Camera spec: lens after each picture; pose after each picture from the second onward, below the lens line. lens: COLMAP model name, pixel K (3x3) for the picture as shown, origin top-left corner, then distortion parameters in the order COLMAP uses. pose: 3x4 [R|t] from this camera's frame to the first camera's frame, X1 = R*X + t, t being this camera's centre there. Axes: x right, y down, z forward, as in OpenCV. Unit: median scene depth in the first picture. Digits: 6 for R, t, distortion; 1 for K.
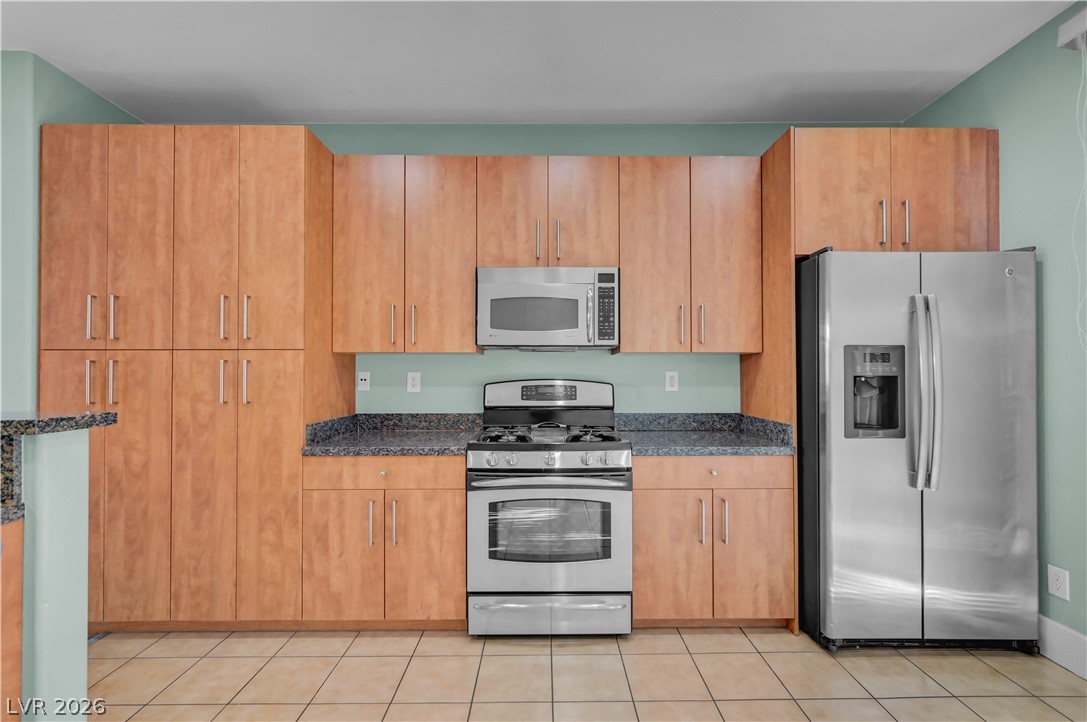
lens RADIAL K [[489.8, 0, 544.9], [0, 489.8, 366.1], [0, 0, 1]] dist [0.001233, 0.001053]
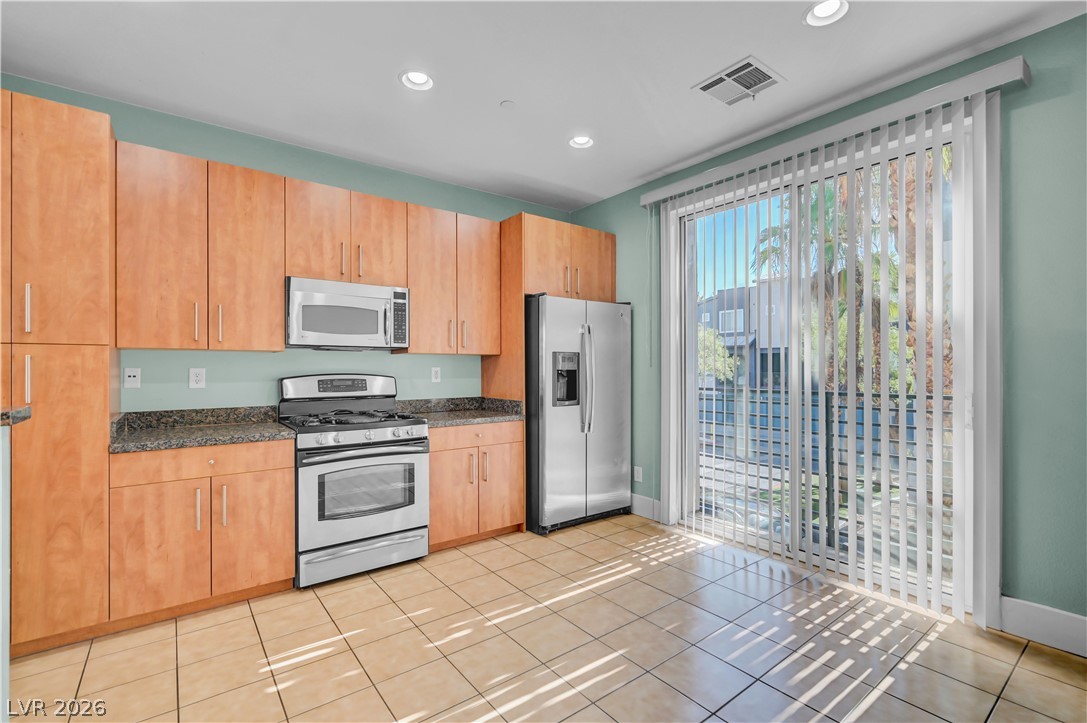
lens RADIAL K [[489.8, 0, 542.9], [0, 489.8, 364.3], [0, 0, 1]] dist [0.001233, 0.001053]
pose [[0.800084, 0.003055, 0.599880, -0.390765], [-0.005850, 0.999979, 0.002710, -0.003561], [-0.599859, -0.005678, 0.800085, -0.302133]]
